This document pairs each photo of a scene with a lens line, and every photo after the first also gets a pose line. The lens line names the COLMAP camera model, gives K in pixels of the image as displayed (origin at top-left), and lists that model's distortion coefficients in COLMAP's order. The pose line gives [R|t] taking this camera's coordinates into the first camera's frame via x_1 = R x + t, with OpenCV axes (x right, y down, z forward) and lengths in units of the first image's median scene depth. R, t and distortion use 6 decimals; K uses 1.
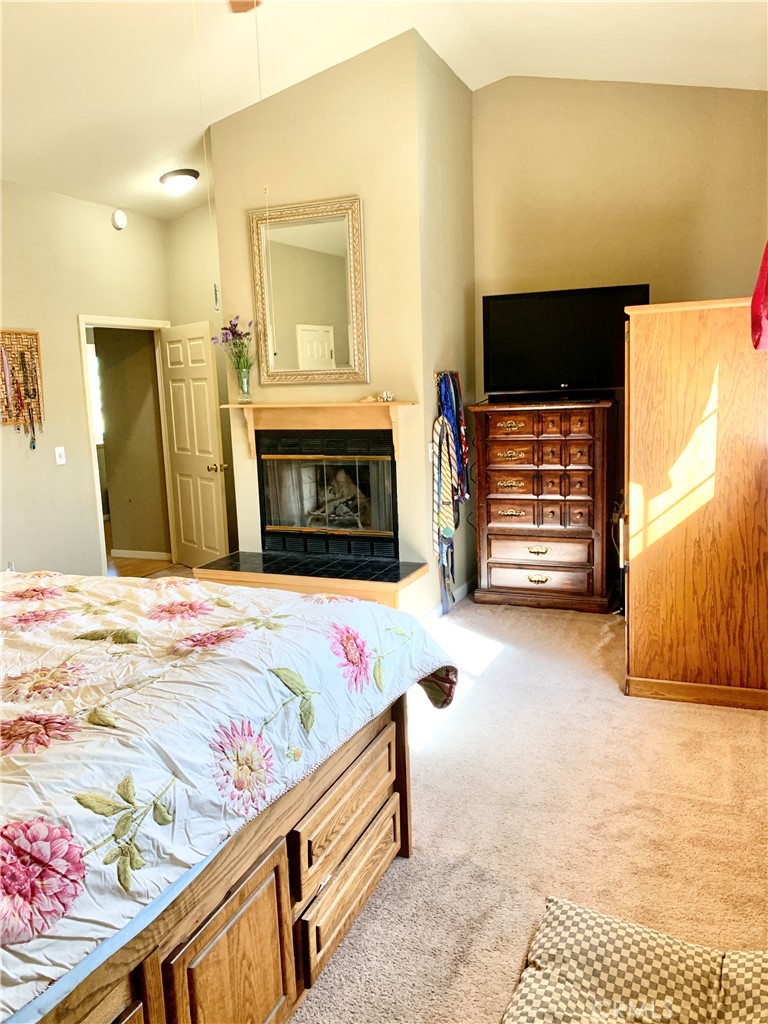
lens RADIAL K [[772.1, 0, 383.8], [0, 772.1, 506.6], [0, 0, 1]] dist [0.045742, -0.079336]
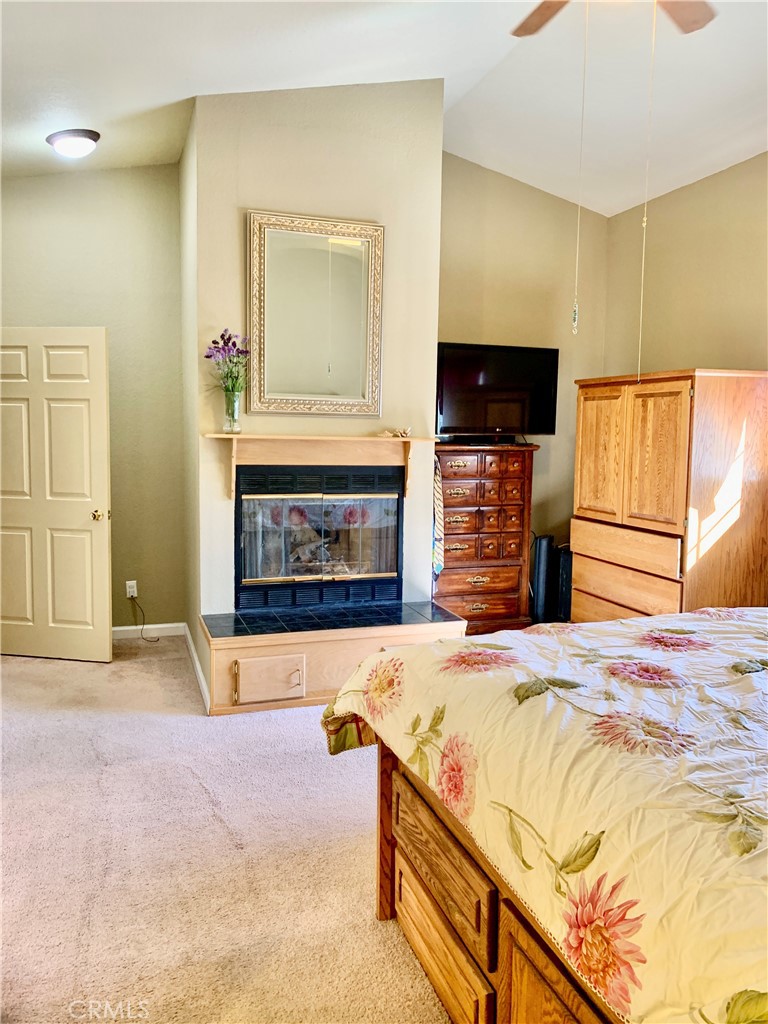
lens RADIAL K [[772.1, 0, 383.8], [0, 772.1, 506.6], [0, 0, 1]] dist [0.045742, -0.079336]
pose [[0.751882, -0.020125, 0.658990, -0.628473], [0.062703, 0.997186, -0.041088, -0.010391], [-0.656309, 0.072214, 0.751028, 0.281110]]
